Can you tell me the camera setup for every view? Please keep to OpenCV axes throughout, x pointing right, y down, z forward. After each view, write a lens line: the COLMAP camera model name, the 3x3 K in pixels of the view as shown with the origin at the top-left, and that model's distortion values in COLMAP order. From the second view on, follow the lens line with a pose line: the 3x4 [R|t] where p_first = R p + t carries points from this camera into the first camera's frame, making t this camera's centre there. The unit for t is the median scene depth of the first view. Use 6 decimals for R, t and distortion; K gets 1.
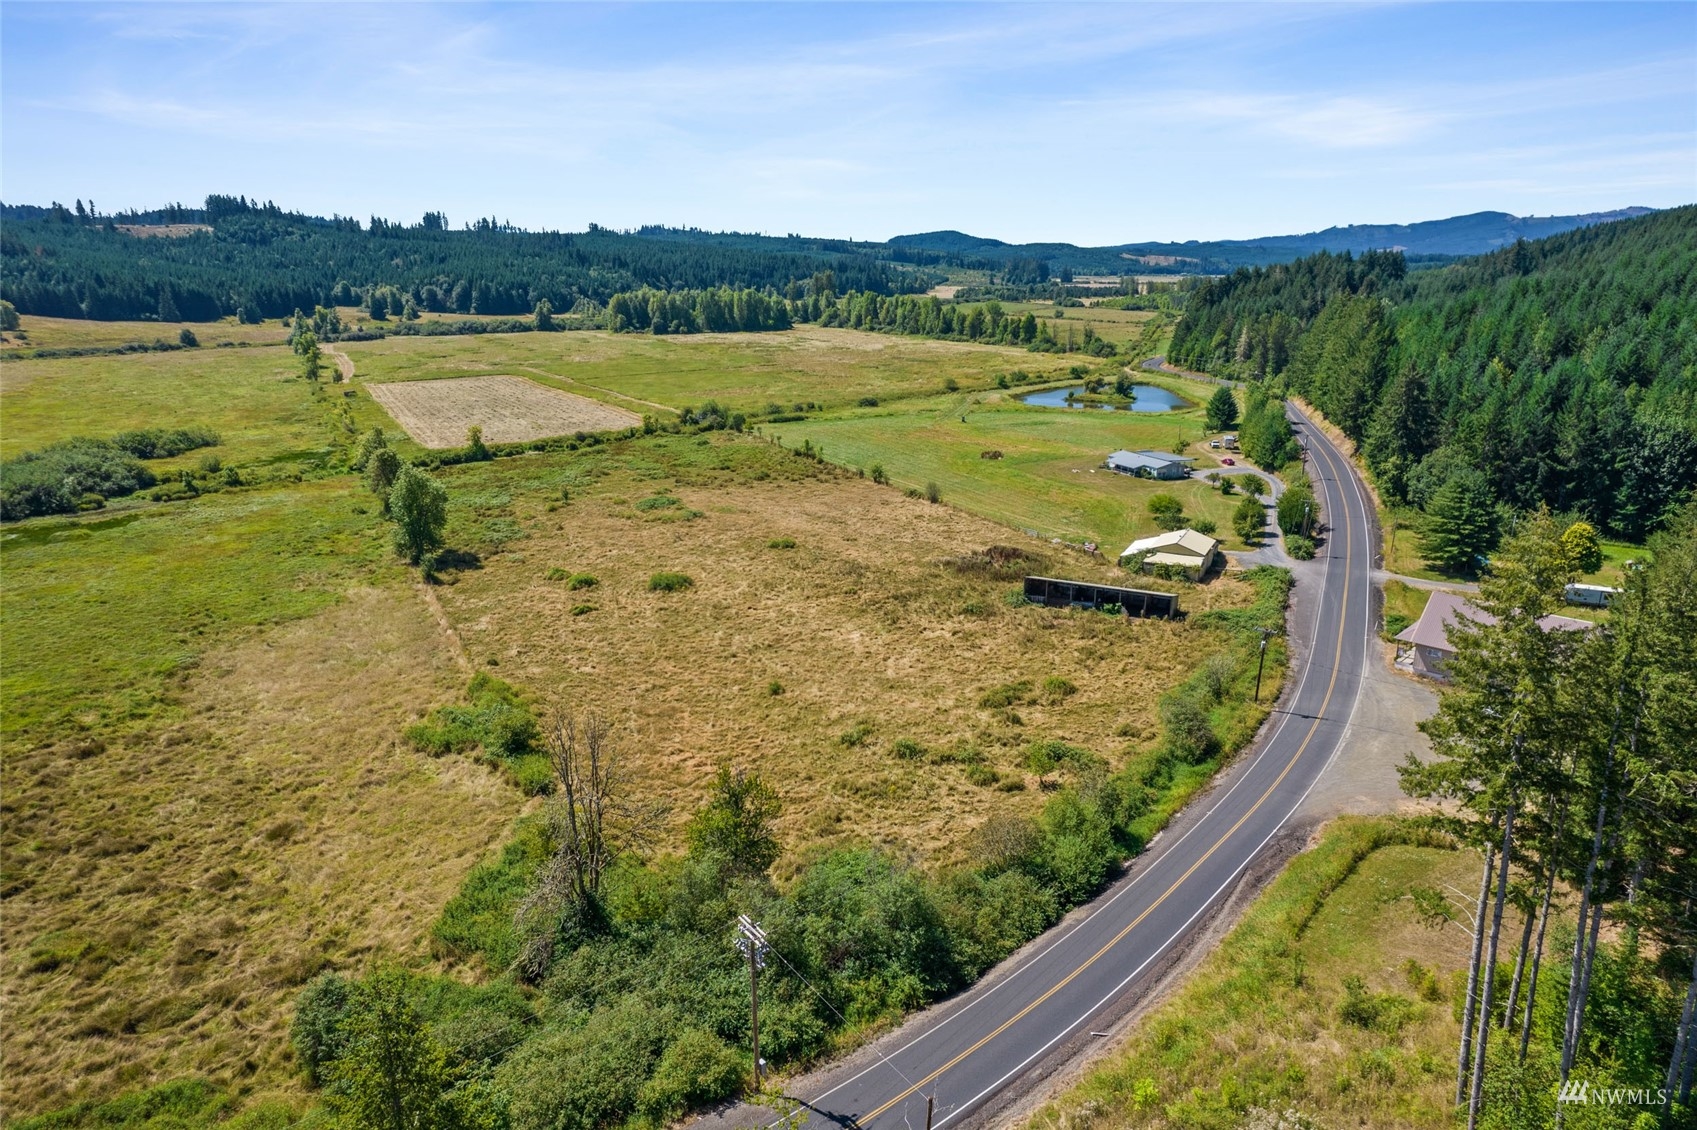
lens RADIAL K [[1098.7, 0, 861.1], [0, 1098.7, 557.8], [0, 0, 1]] dist [-0.068325, 0.052523]
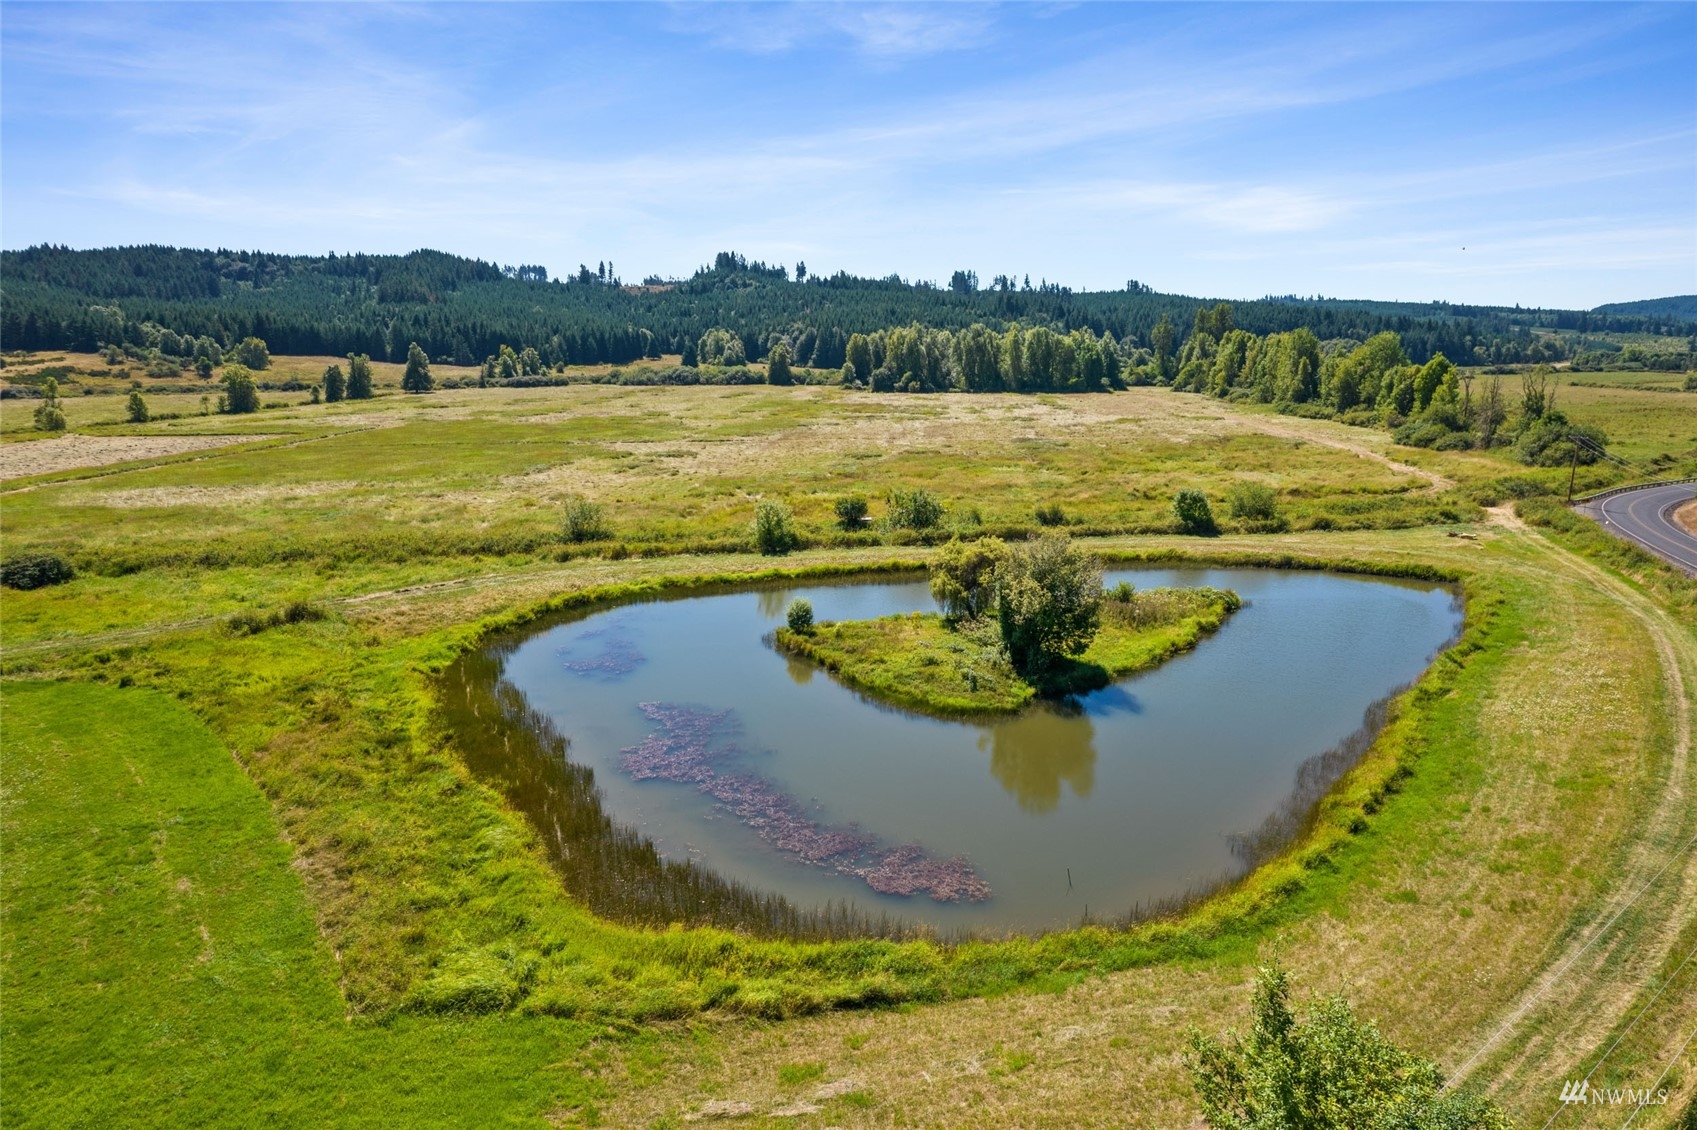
lens RADIAL K [[1098.7, 0, 840.0], [0, 1098.7, 560.0], [0, 0, 1]] dist [-0.068325, 0.052523]
pose [[0.827347, 0.107120, -0.551383, 0.171445], [-0.143344, 0.989409, -0.022869, -0.084711], [0.543093, 0.097958, 0.833939, 0.441004]]
